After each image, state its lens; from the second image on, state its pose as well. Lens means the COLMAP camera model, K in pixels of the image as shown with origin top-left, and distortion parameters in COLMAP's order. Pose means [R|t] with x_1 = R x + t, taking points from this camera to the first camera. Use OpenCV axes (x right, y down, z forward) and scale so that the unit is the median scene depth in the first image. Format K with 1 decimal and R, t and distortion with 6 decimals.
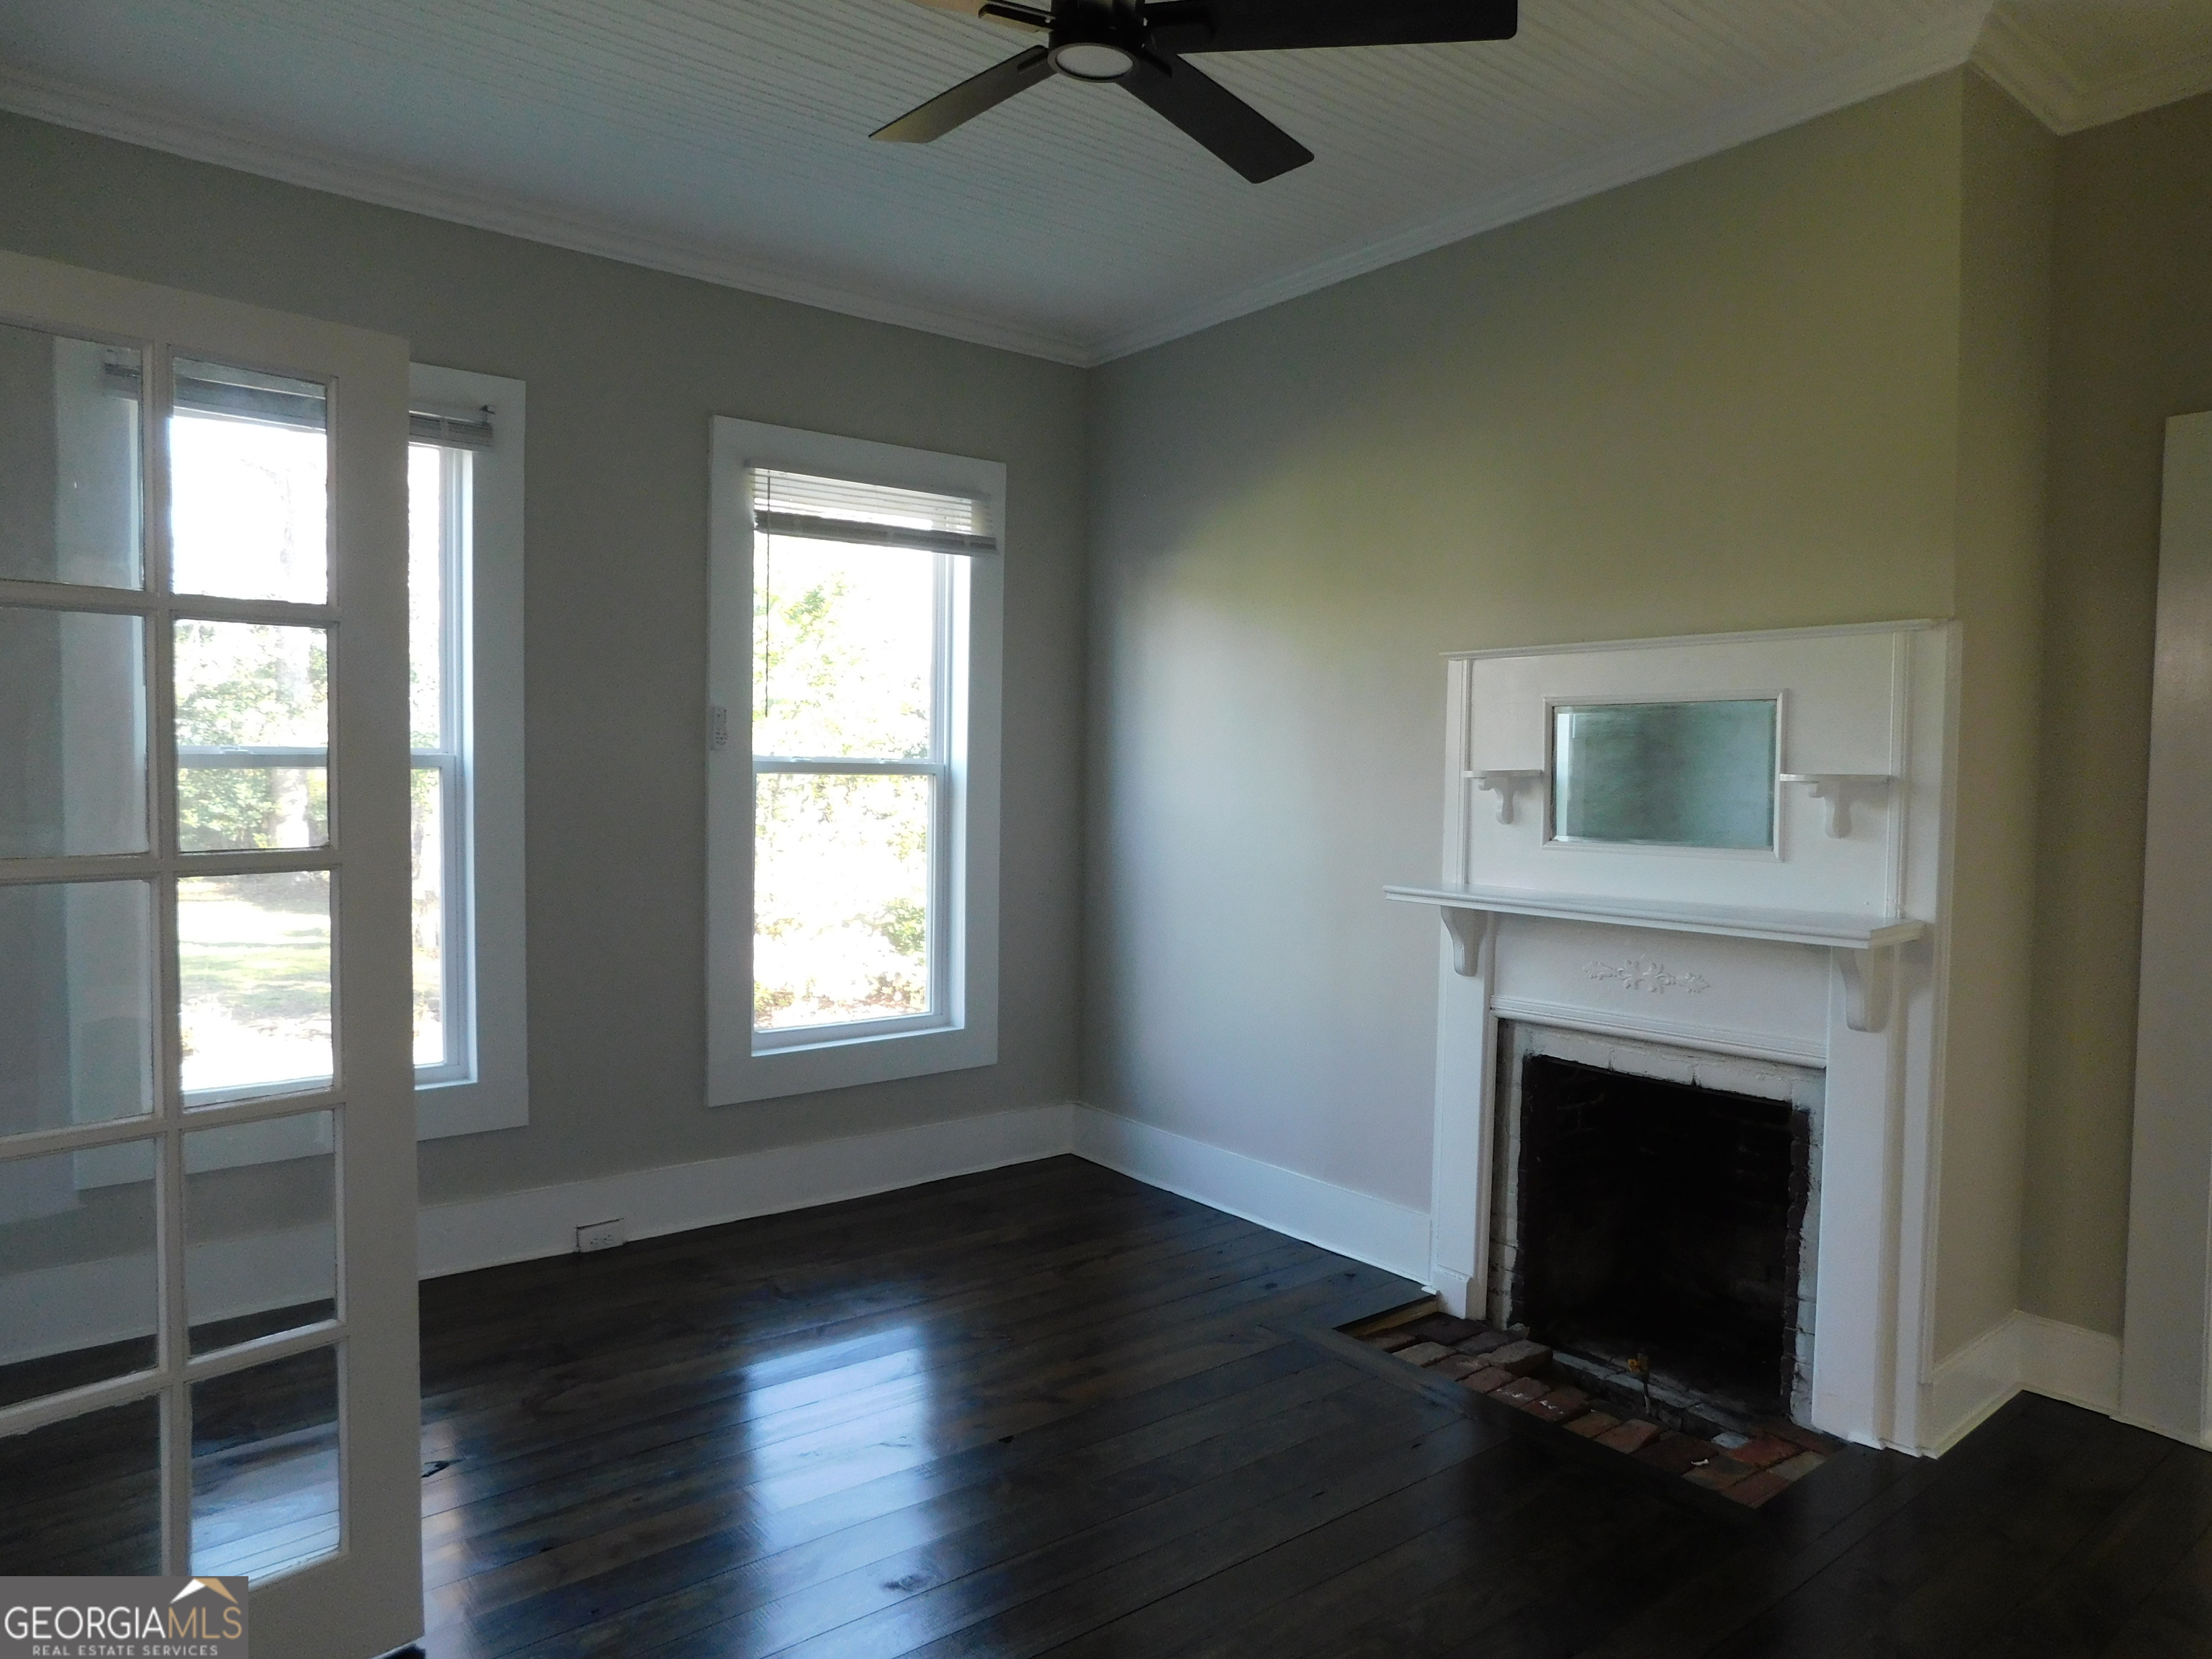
lens RADIAL K [[1464.0, 0, 1113.5], [0, 1464.0, 823.6], [0, 0, 1]] dist [-0.070824, 0.057775]
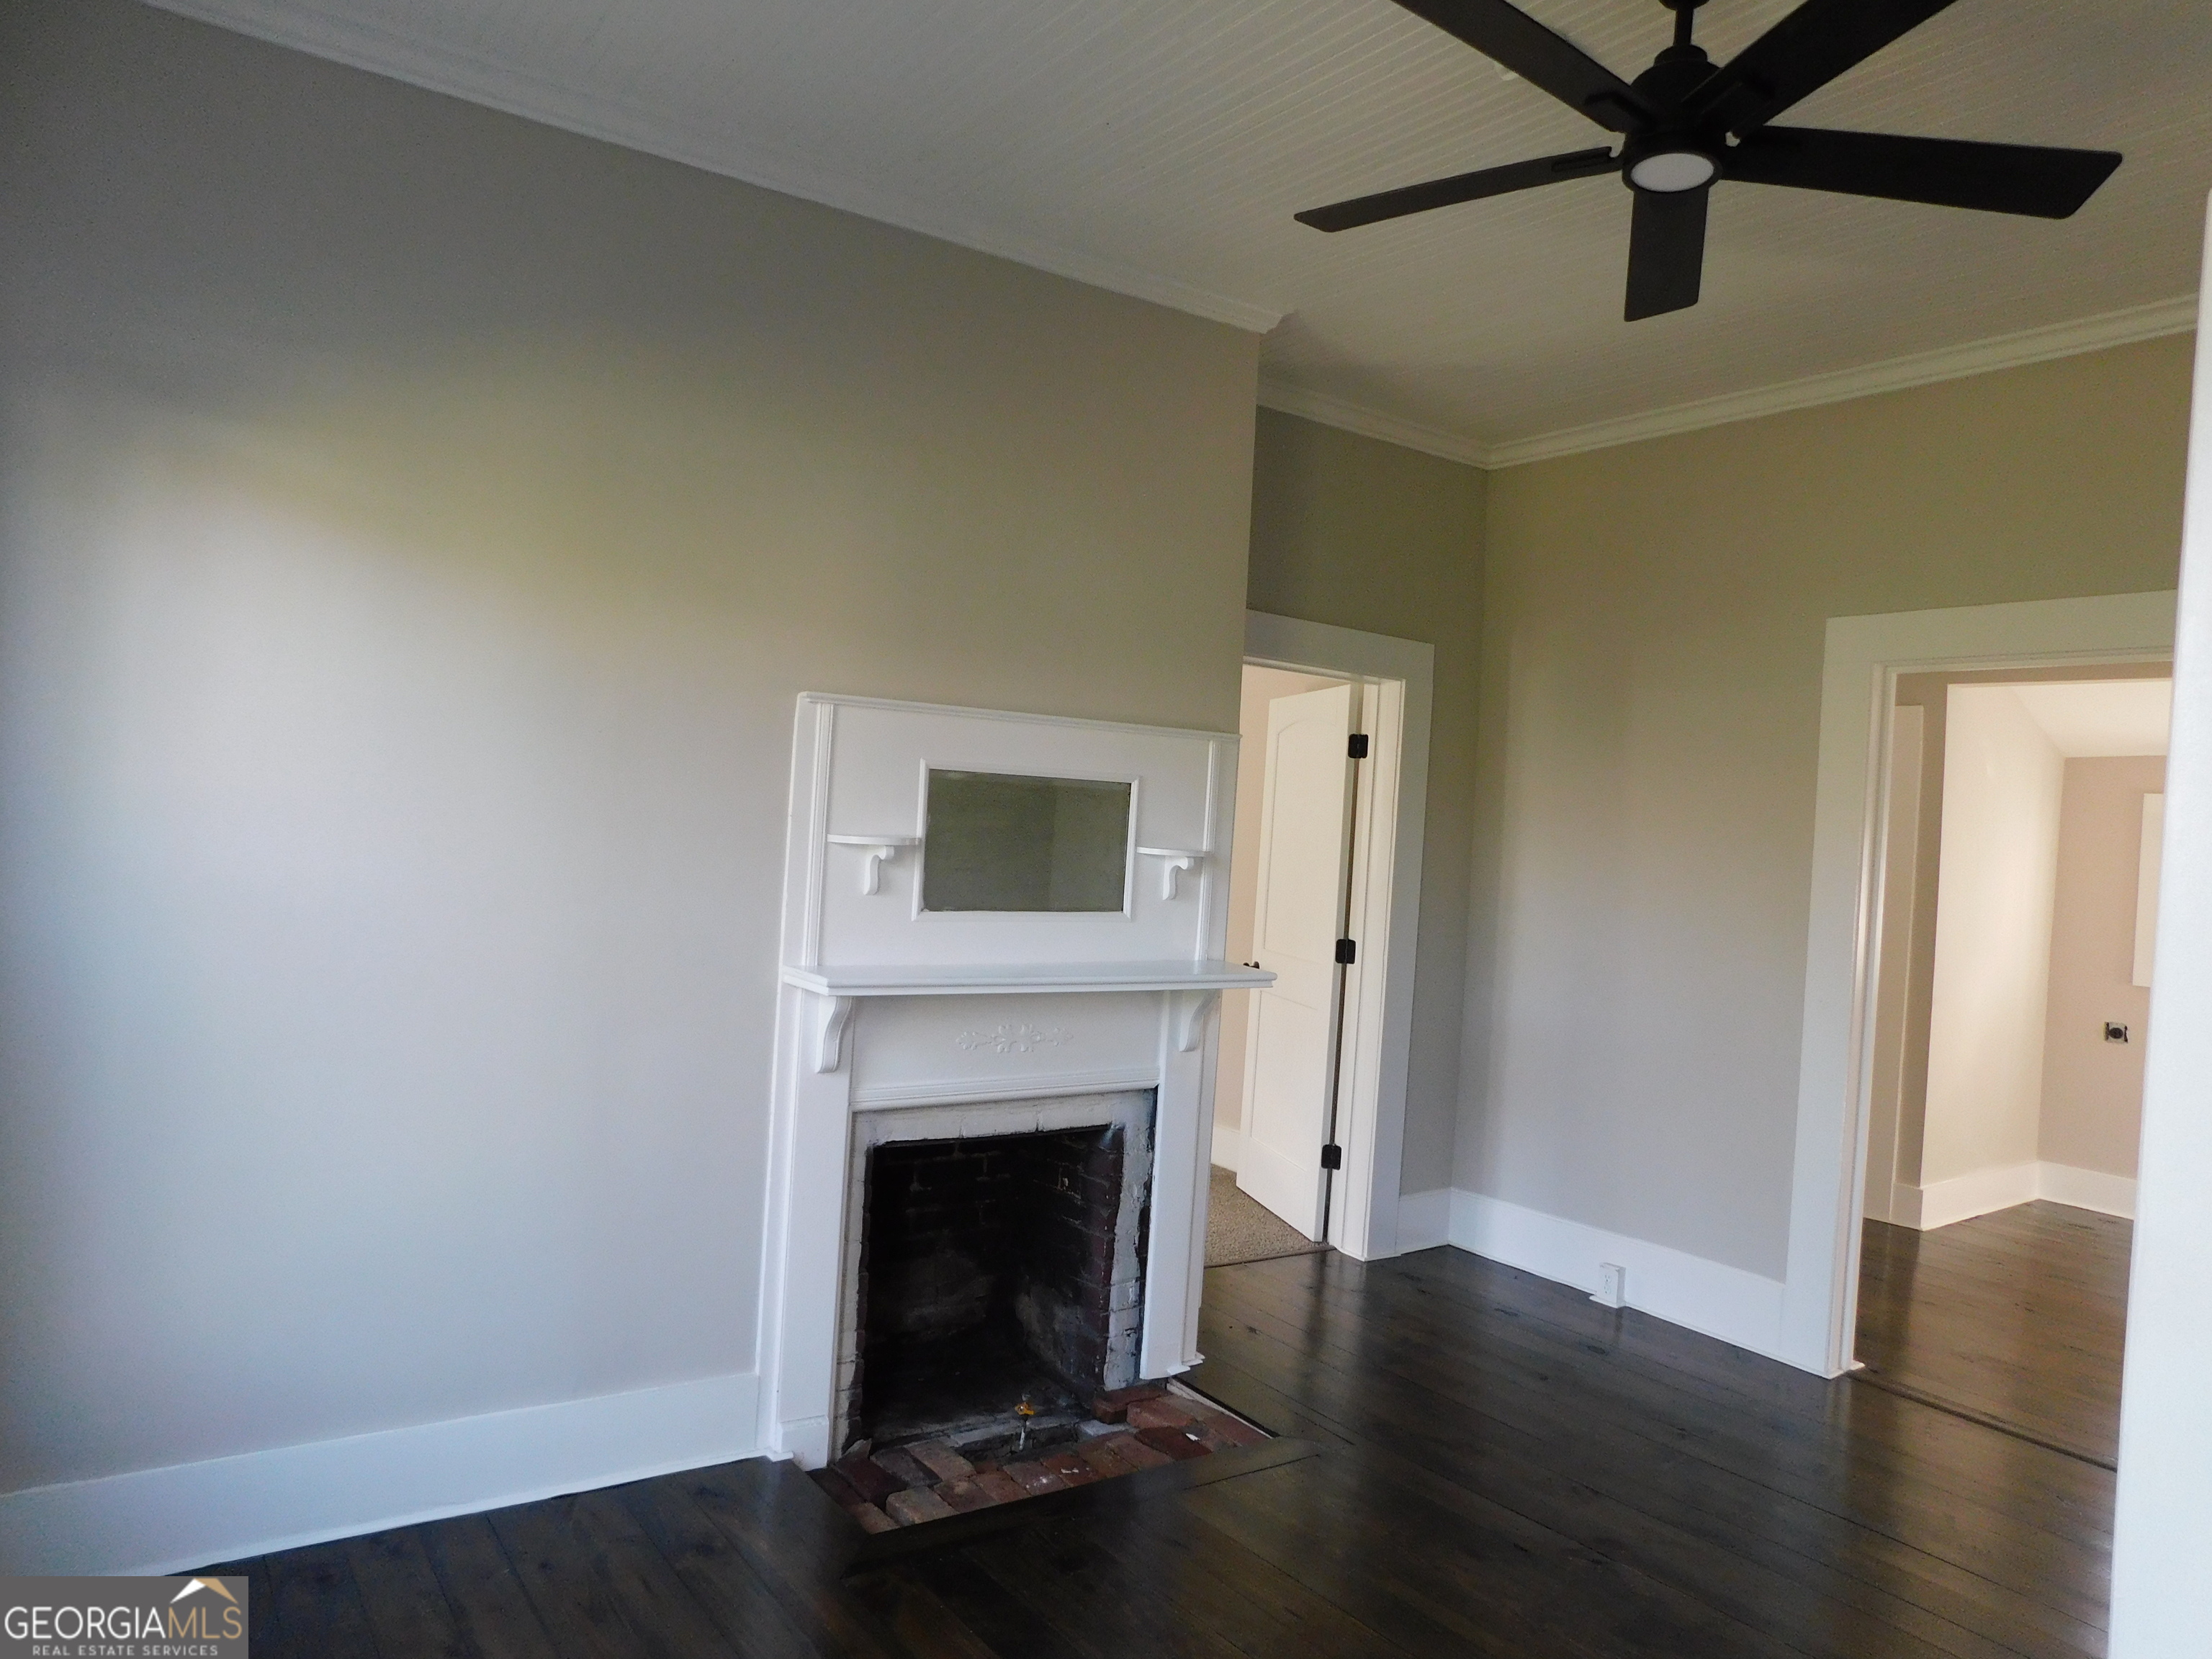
lens RADIAL K [[1464.0, 0, 1113.5], [0, 1464.0, 823.6], [0, 0, 1]] dist [-0.070824, 0.057775]
pose [[0.051937, -0.012039, 0.998578, -0.640779], [-0.025179, 0.999594, 0.013361, -0.061499], [-0.998333, -0.025837, 0.051612, 0.837026]]
